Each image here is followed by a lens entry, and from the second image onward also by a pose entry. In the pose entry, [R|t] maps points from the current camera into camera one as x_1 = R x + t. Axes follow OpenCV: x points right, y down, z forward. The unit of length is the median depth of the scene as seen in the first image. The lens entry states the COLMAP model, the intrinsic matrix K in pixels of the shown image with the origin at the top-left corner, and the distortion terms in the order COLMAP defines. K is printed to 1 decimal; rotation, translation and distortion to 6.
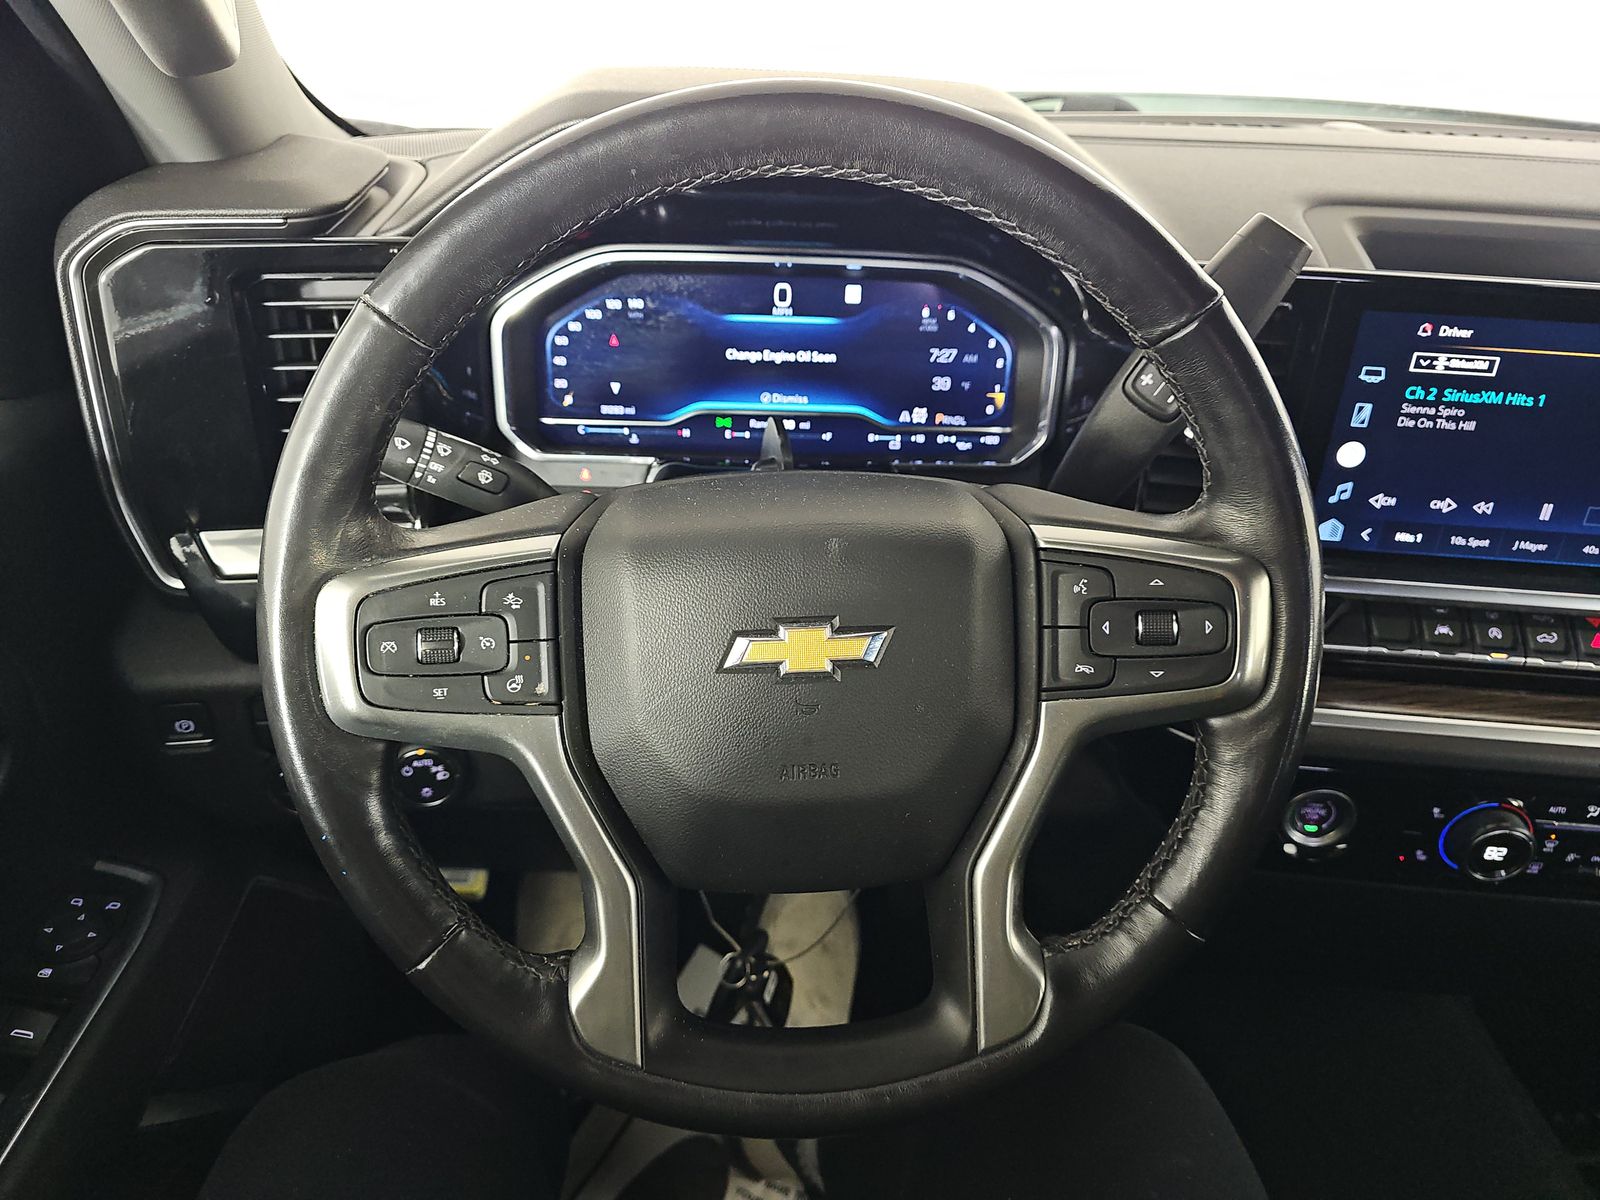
lens RADIAL K [[1084.7, 0, 804.8], [0, 1084.7, 600.6], [0, 0, 1]] dist [0.045045, -0.044879]
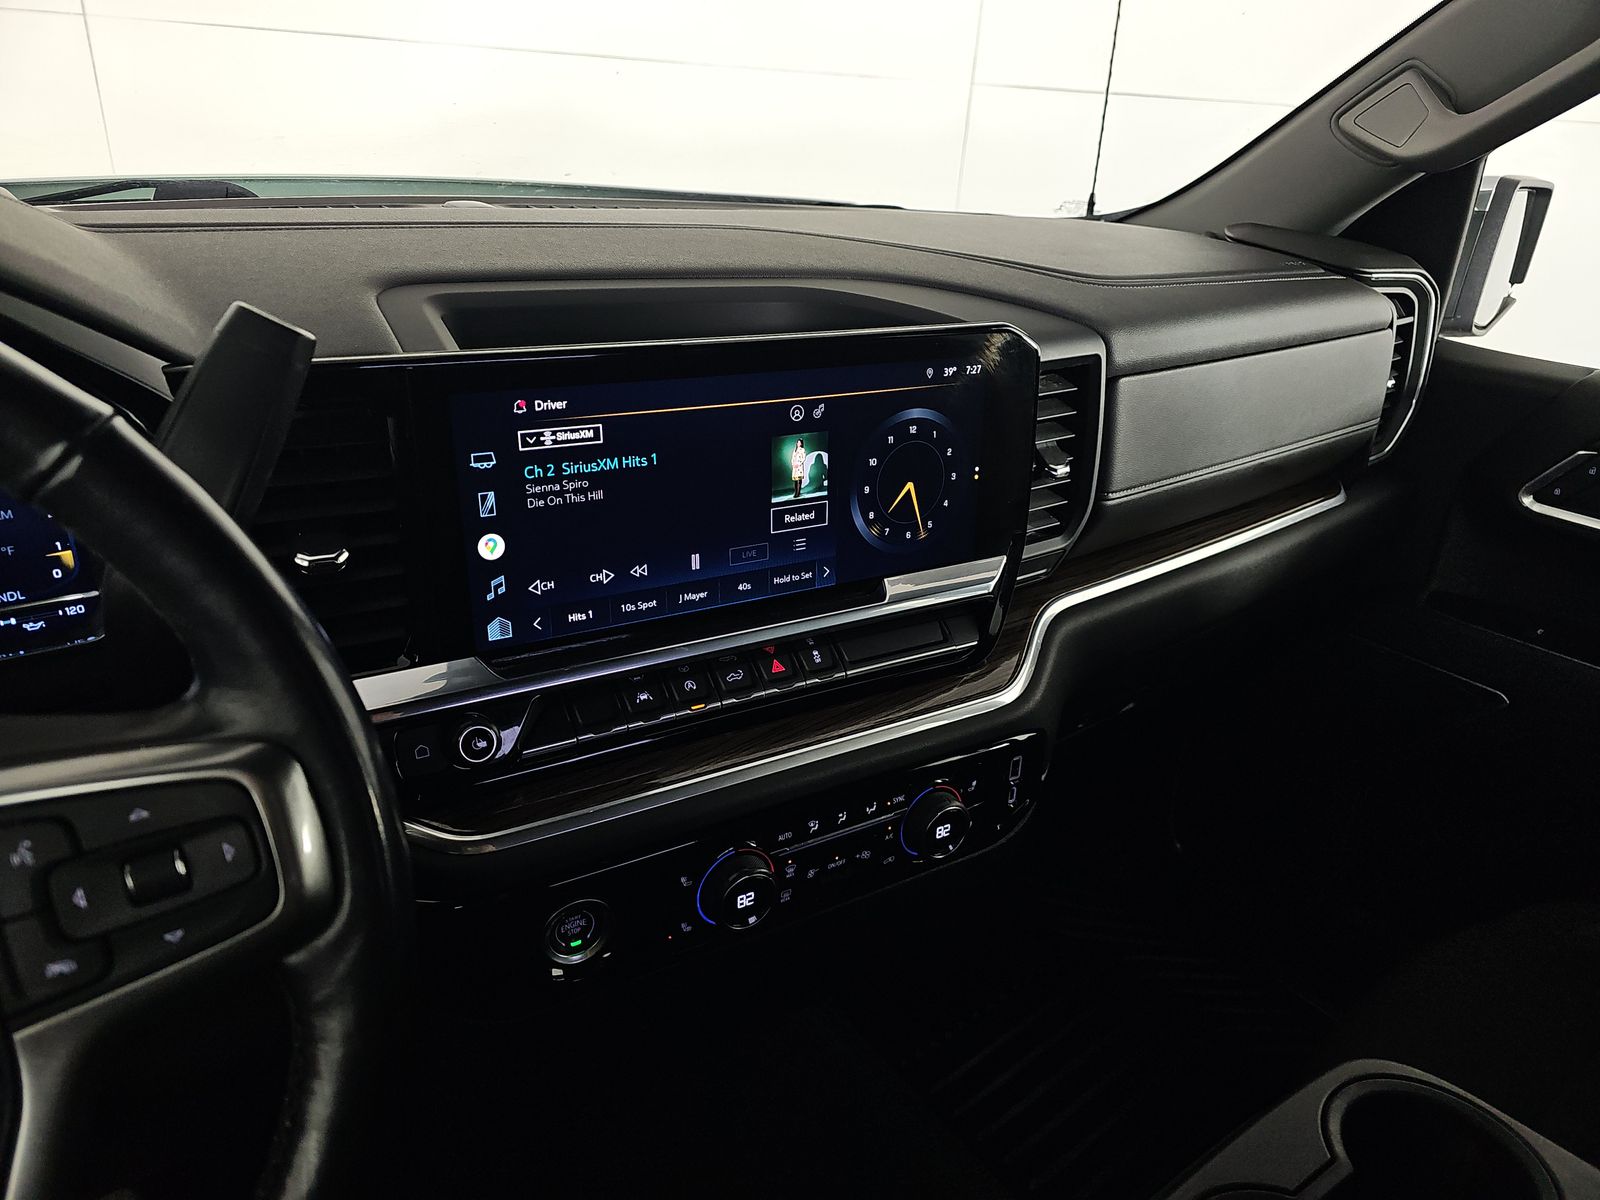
lens RADIAL K [[1084.7, 0, 799.5], [0, 1084.7, 602.7], [0, 0, 1]] dist [0.045045, -0.044879]
pose [[0.820319, -0.231947, 0.522760, 0.196076], [0.266780, 0.963716, 0.008965, -0.024195], [-0.505871, 0.132108, 0.852433, 0.085665]]
